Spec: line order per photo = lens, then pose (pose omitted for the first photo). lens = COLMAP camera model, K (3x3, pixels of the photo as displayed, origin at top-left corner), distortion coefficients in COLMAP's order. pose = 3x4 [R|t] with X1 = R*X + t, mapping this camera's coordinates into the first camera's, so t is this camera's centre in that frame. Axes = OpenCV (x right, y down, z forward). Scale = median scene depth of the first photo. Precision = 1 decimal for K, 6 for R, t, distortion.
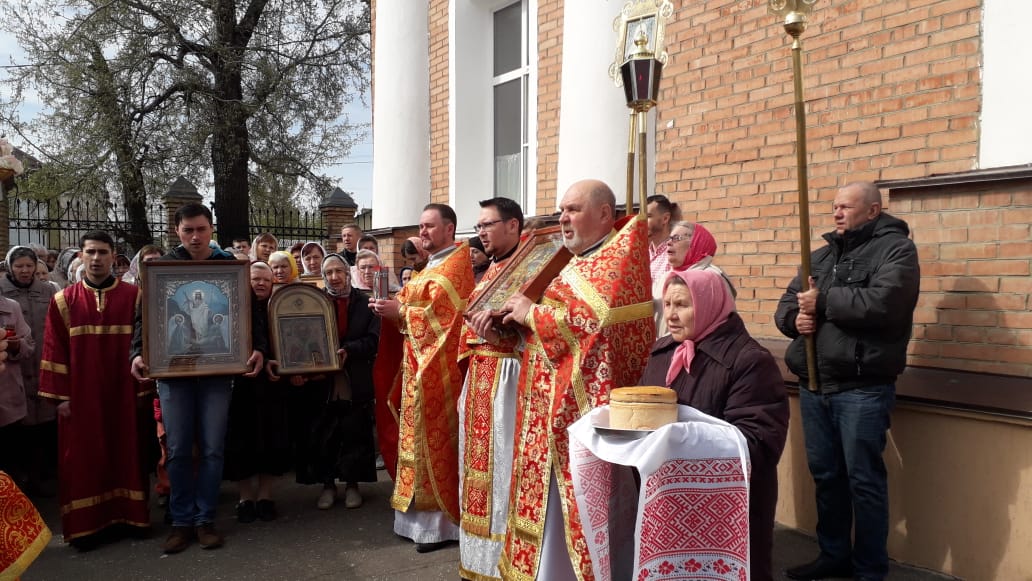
lens RADIAL K [[772.9, 0, 514.6], [0, 772.9, 317.7], [0, 0, 1]] dist [0.061649, -0.143254]
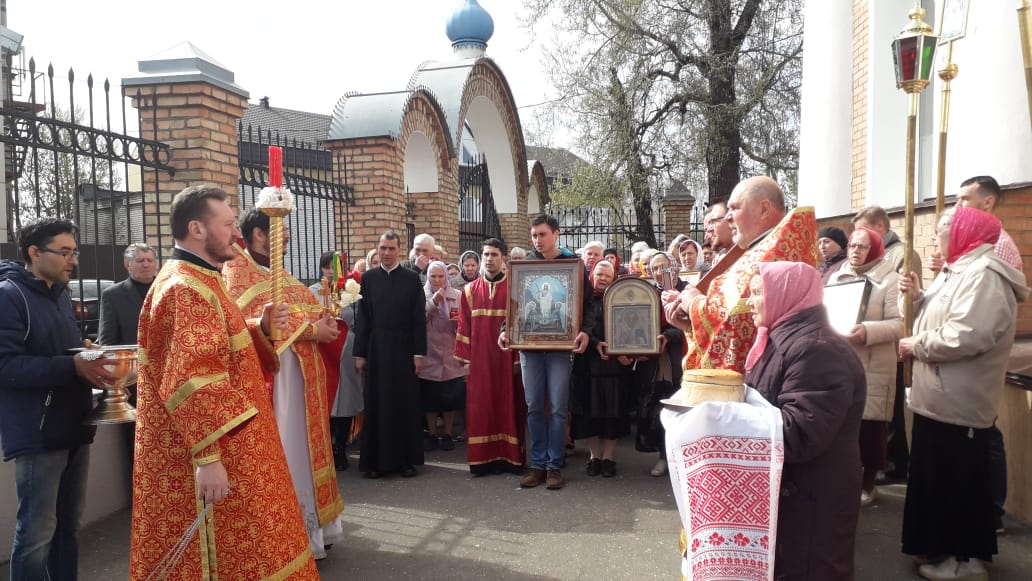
lens RADIAL K [[772.9, 0, 514.6], [0, 772.9, 317.7], [0, 0, 1]] dist [0.061649, -0.143254]
pose [[0.786758, 0.028433, -0.616607, 0.298296], [-0.024418, 0.999590, 0.014936, 0.003272], [0.616779, 0.003305, 0.787130, -0.020254]]
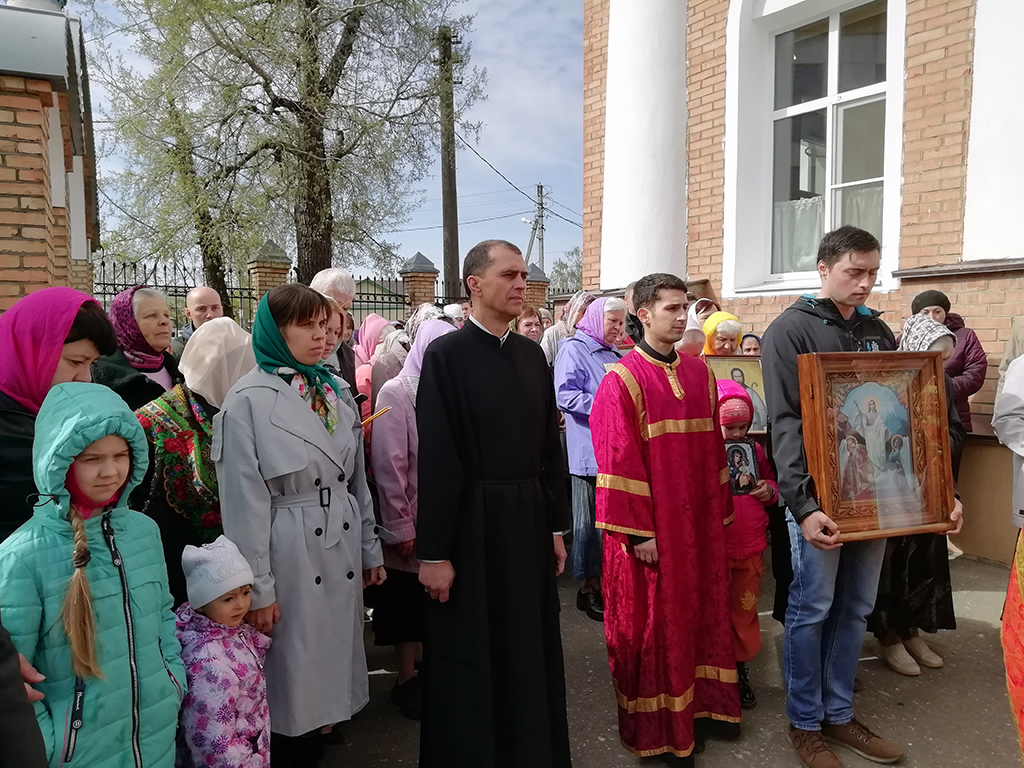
lens RADIAL K [[736.5, 0, 512.0], [0, 736.5, 384.0], [0, 0, 1]] dist [-0.002038, 0.013156]
pose [[0.999479, -0.008264, 0.031189, -0.647253], [0.008213, 0.999965, 0.001752, -0.020358], [-0.031203, -0.001495, 0.999512, 0.361861]]
